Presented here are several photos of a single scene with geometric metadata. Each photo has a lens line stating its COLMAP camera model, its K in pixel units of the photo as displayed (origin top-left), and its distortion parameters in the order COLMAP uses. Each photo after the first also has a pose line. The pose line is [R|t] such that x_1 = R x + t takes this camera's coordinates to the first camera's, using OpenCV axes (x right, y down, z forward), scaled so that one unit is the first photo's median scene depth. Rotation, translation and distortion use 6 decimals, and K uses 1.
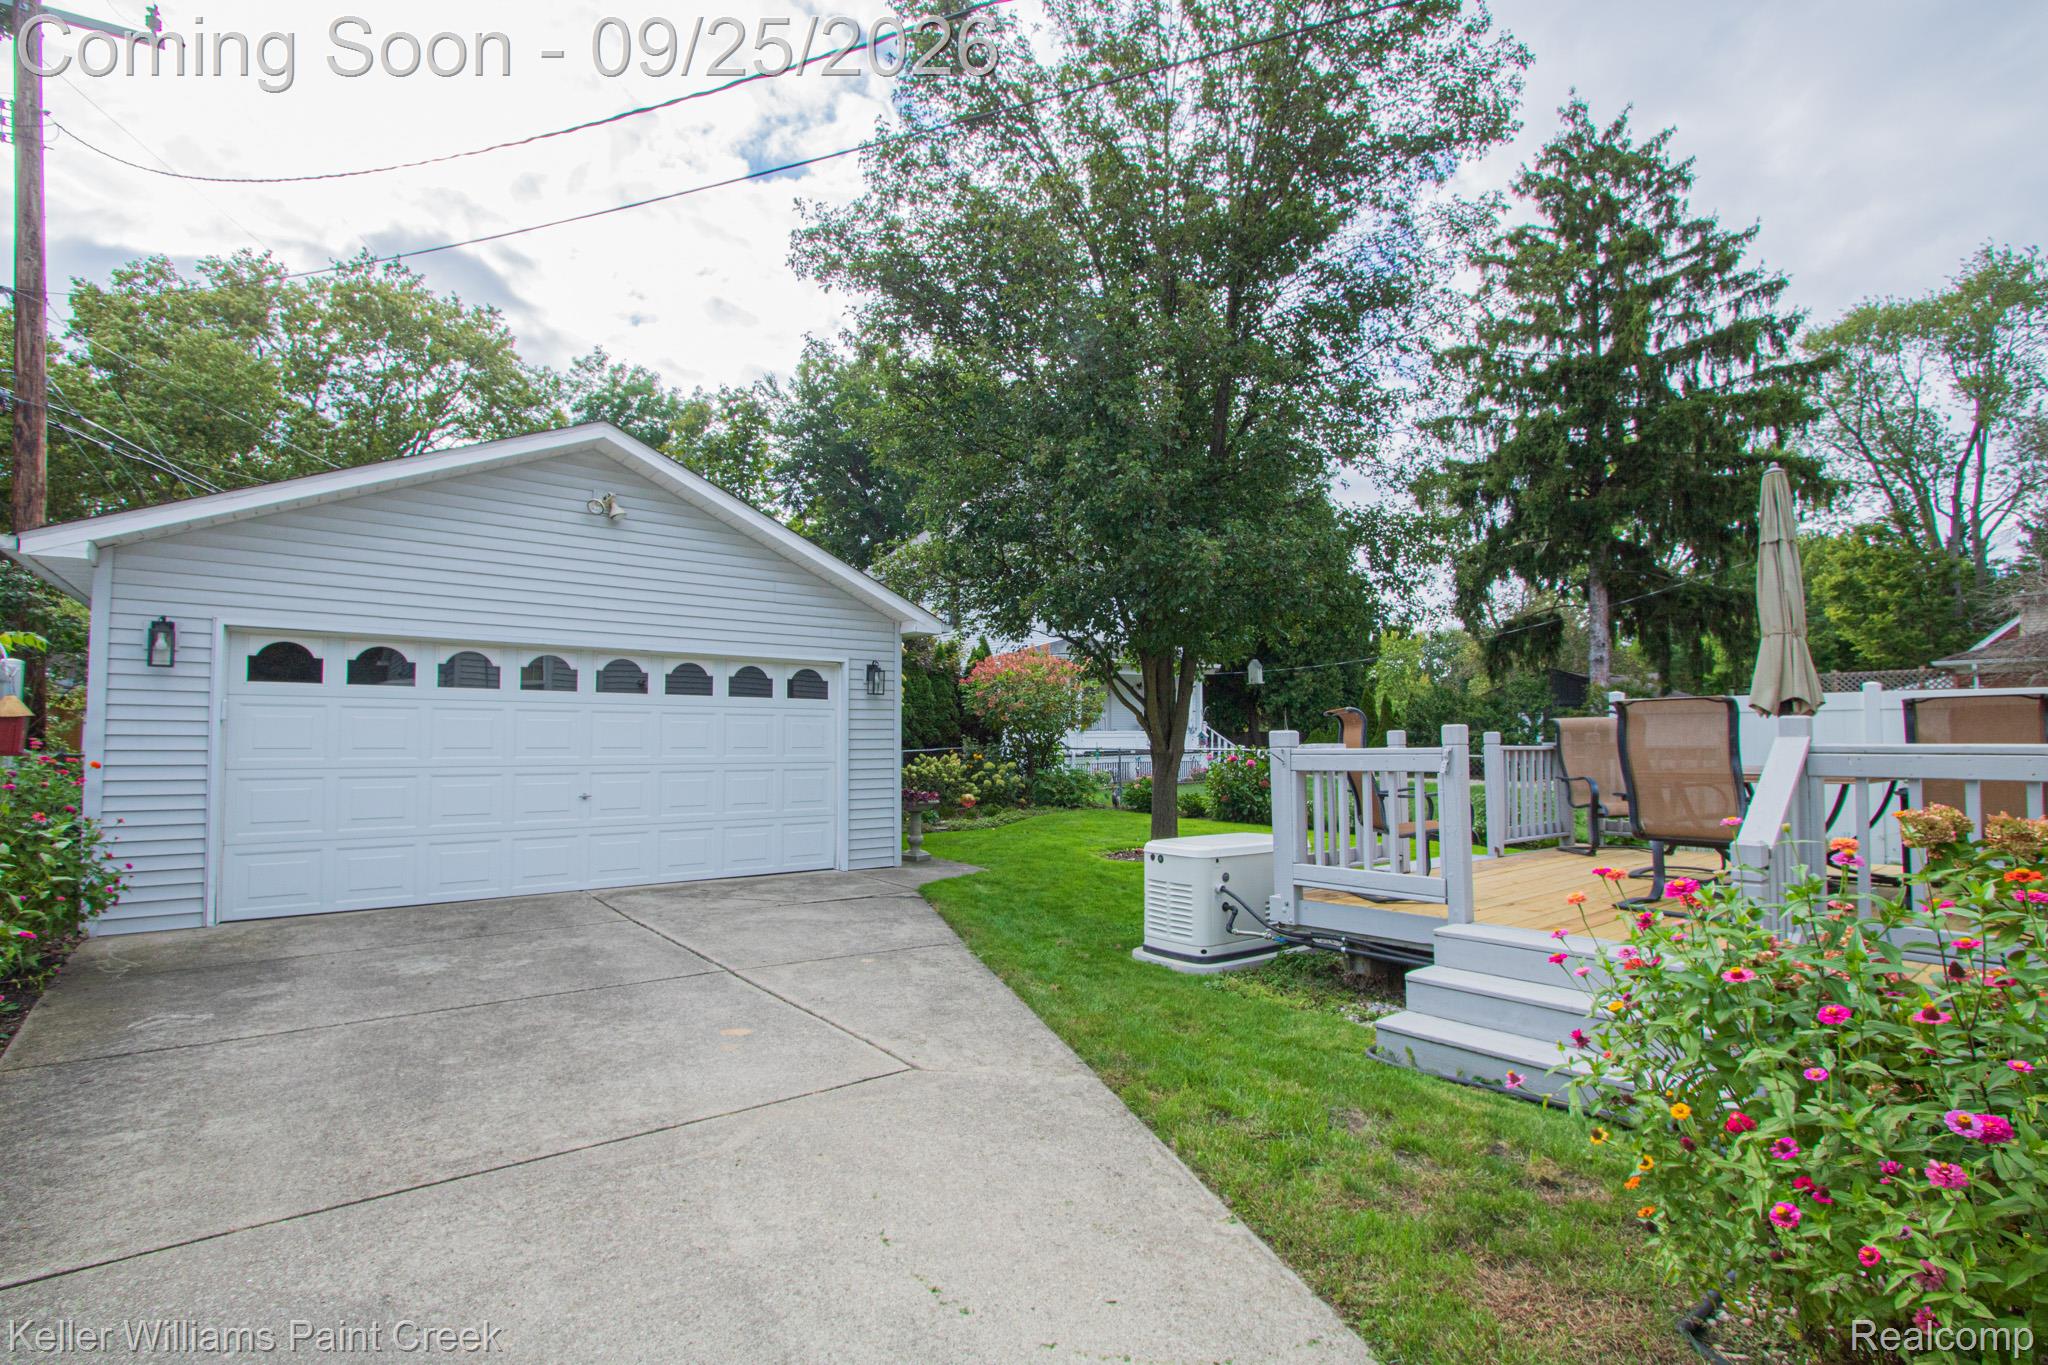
lens RADIAL K [[958.9, 0, 1042.4], [0, 958.9, 702.4], [0, 0, 1]] dist [-0.012355, 0.000658]
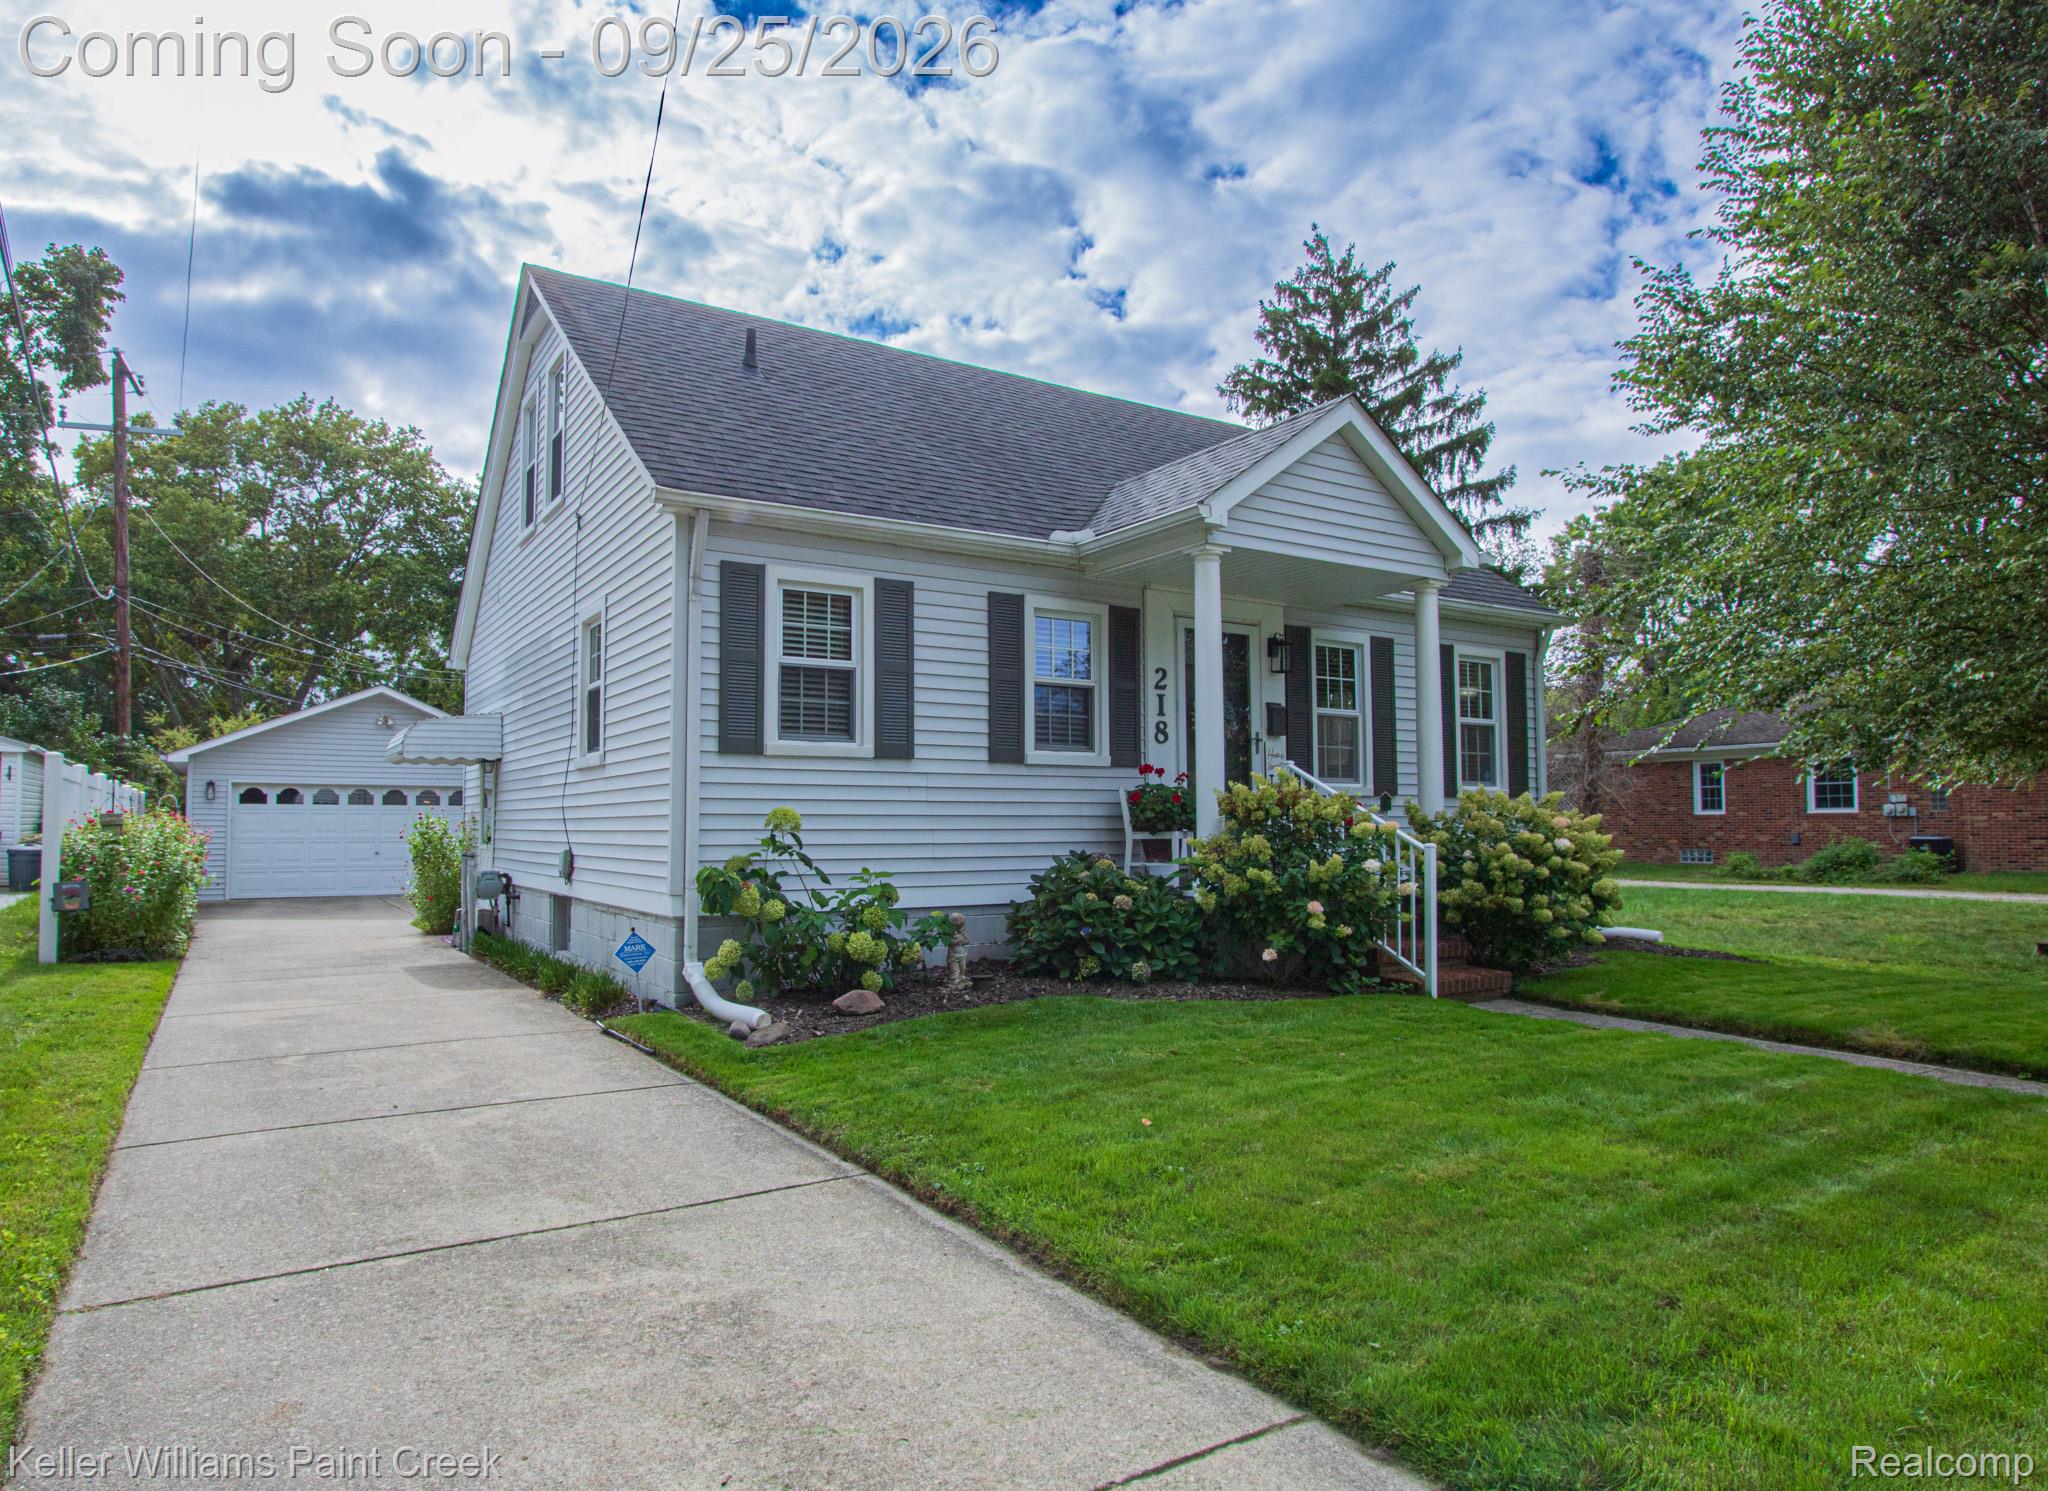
lens RADIAL K [[1401.8, 0, 1022.7], [0, 1401.8, 755.2], [0, 0, 1]] dist [0.000469, -0.001548]
pose [[0.987310, -0.011544, -0.158387, 1.701217], [0.009782, 0.999881, -0.011899, -0.082638], [0.158506, 0.010198, 0.987305, -2.209103]]
